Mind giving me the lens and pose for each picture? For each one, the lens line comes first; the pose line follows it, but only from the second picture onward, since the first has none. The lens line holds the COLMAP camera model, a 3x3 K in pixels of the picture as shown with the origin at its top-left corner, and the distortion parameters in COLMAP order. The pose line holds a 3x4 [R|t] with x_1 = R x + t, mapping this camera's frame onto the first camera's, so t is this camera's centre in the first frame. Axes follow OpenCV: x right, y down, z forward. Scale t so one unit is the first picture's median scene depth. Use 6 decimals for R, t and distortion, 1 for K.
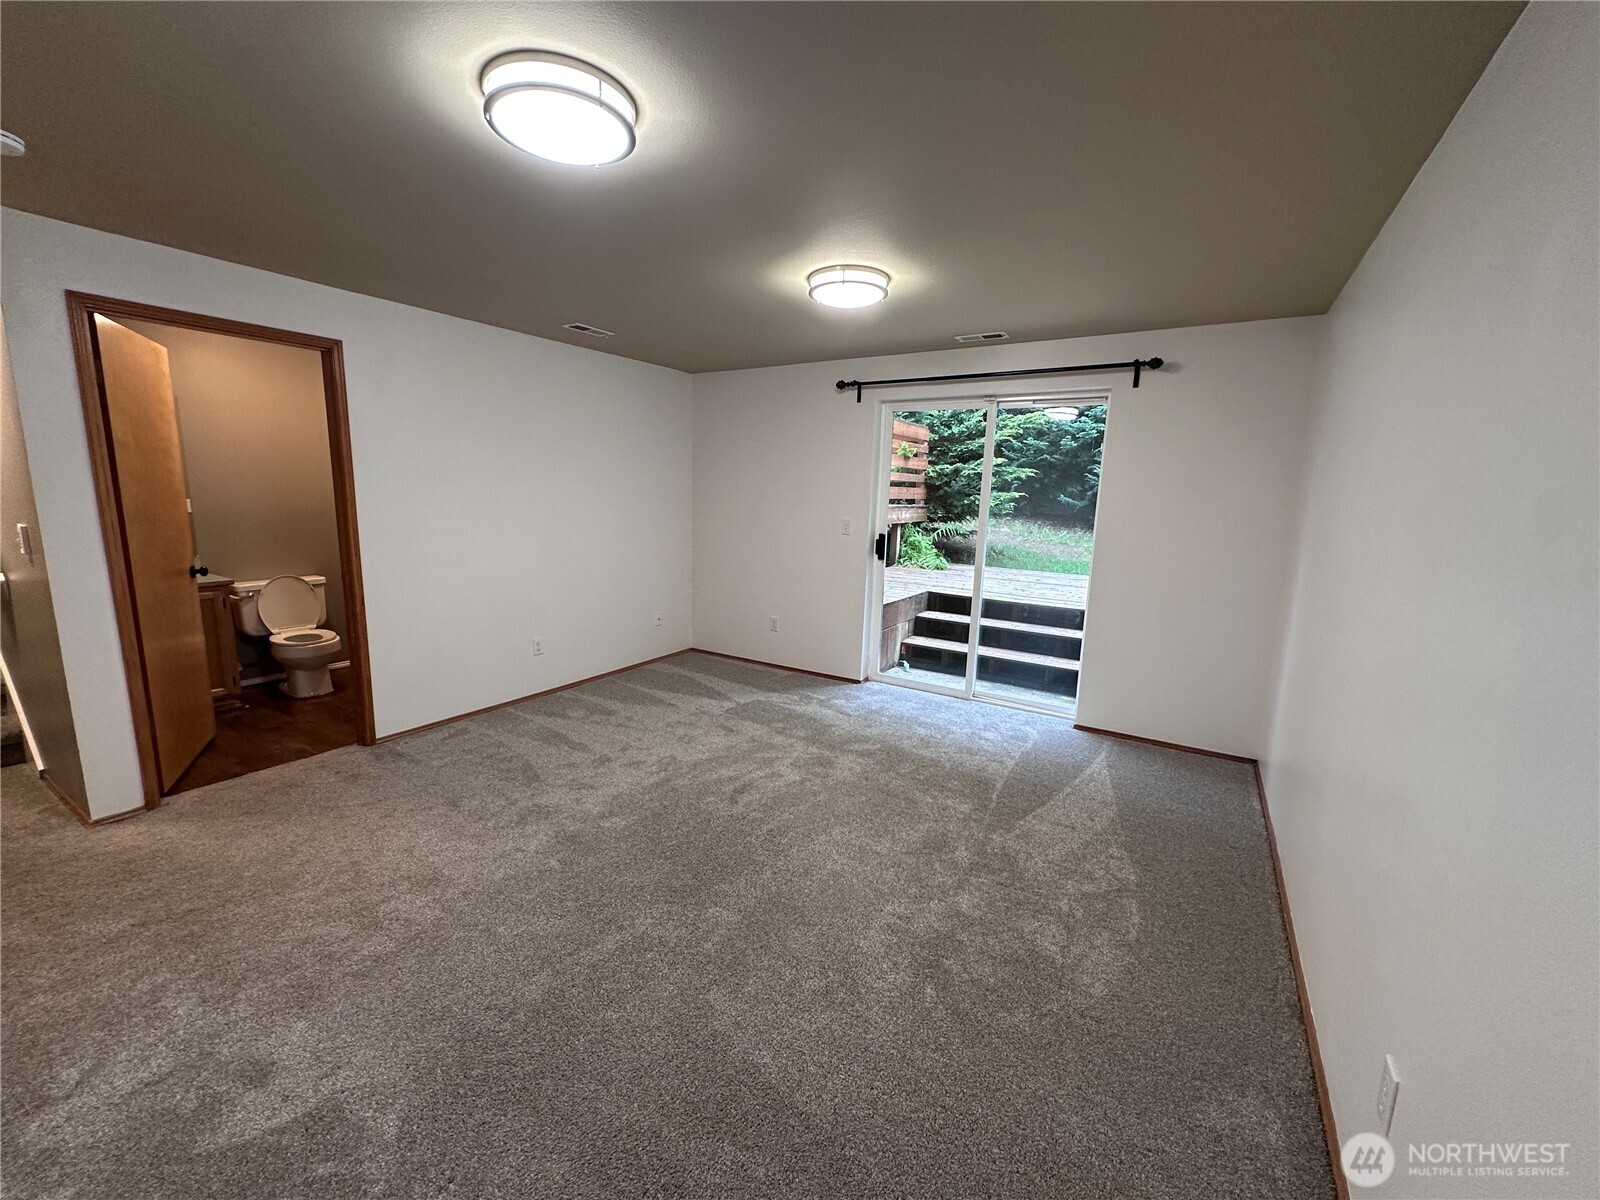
lens RADIAL K [[643.2, 0, 803.1], [0, 643.2, 599.3], [0, 0, 1]] dist [0.007594, 0.001042]
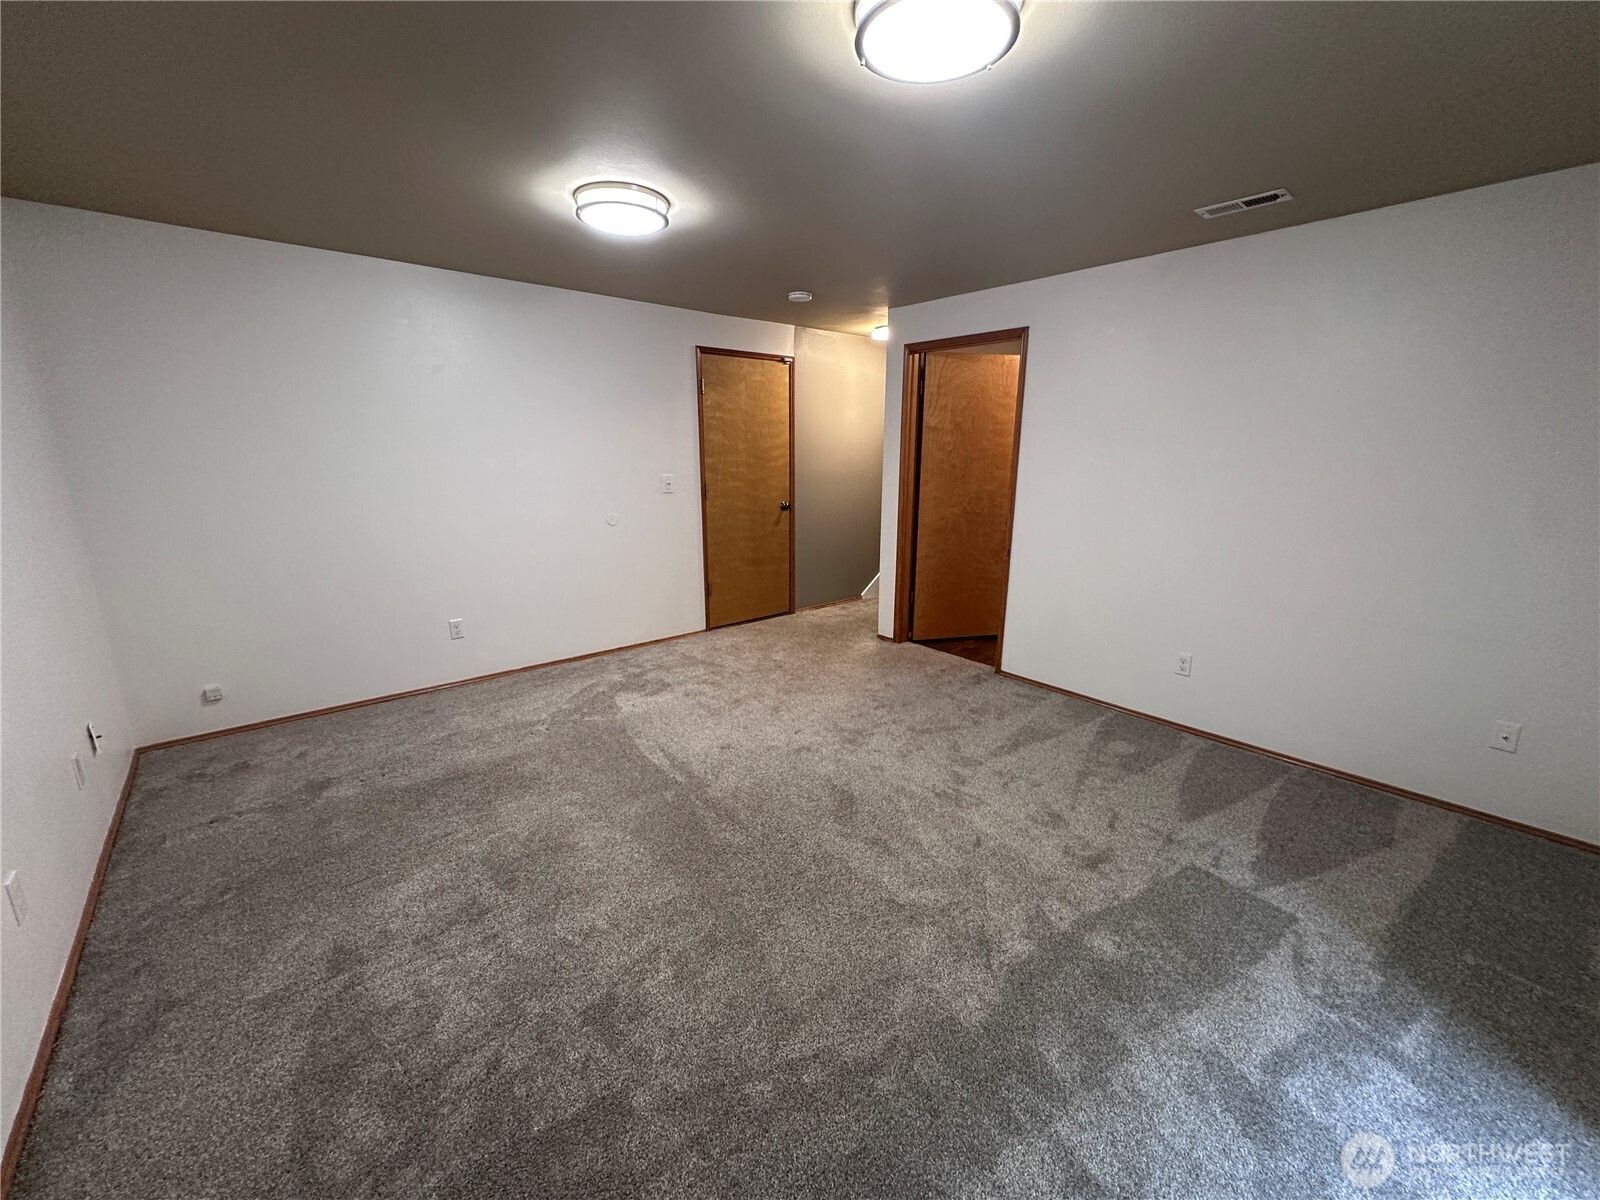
lens RADIAL K [[643.2, 0, 802.7], [0, 643.2, 599.6], [0, 0, 1]] dist [0.007594, 0.001042]
pose [[-0.293162, 0.190857, -0.936819, 0.479631], [-0.180441, 0.951217, 0.250256, -0.124259], [0.938881, 0.242406, -0.244422, 0.854330]]
